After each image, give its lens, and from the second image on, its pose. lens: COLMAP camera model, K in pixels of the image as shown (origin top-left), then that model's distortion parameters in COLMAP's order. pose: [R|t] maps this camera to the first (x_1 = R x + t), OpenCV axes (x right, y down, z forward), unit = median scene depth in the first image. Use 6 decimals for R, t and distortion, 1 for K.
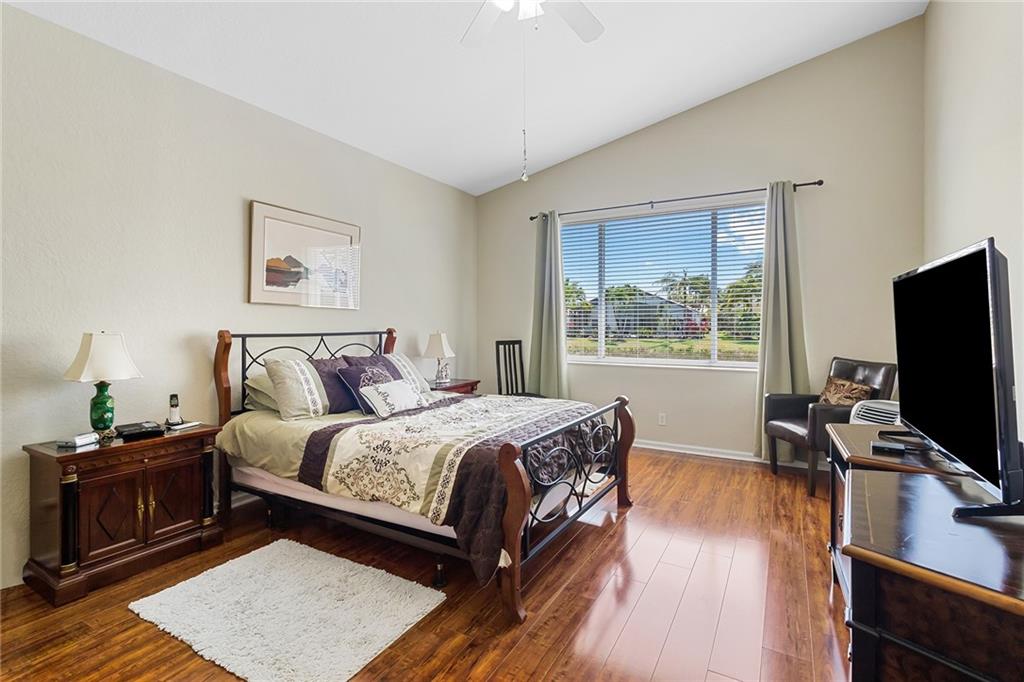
lens RADIAL K [[472.1, 0, 508.3], [0, 472.1, 332.2], [0, 0, 1]] dist [0.001220, 0.000139]
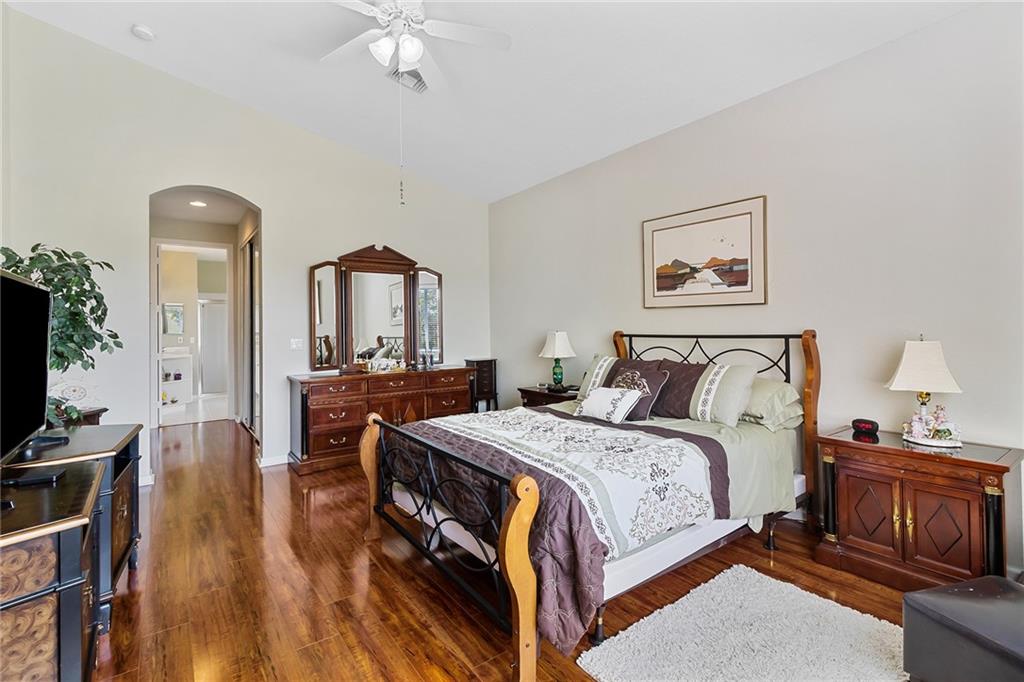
lens RADIAL K [[472.1, 0, 508.9], [0, 472.1, 331.6], [0, 0, 1]] dist [0.001220, 0.000139]
pose [[-0.401481, 0.012246, -0.915785, 0.634666], [-0.003175, 0.999886, 0.014762, -0.018092], [0.915862, 0.008835, -0.401397, 1.088019]]
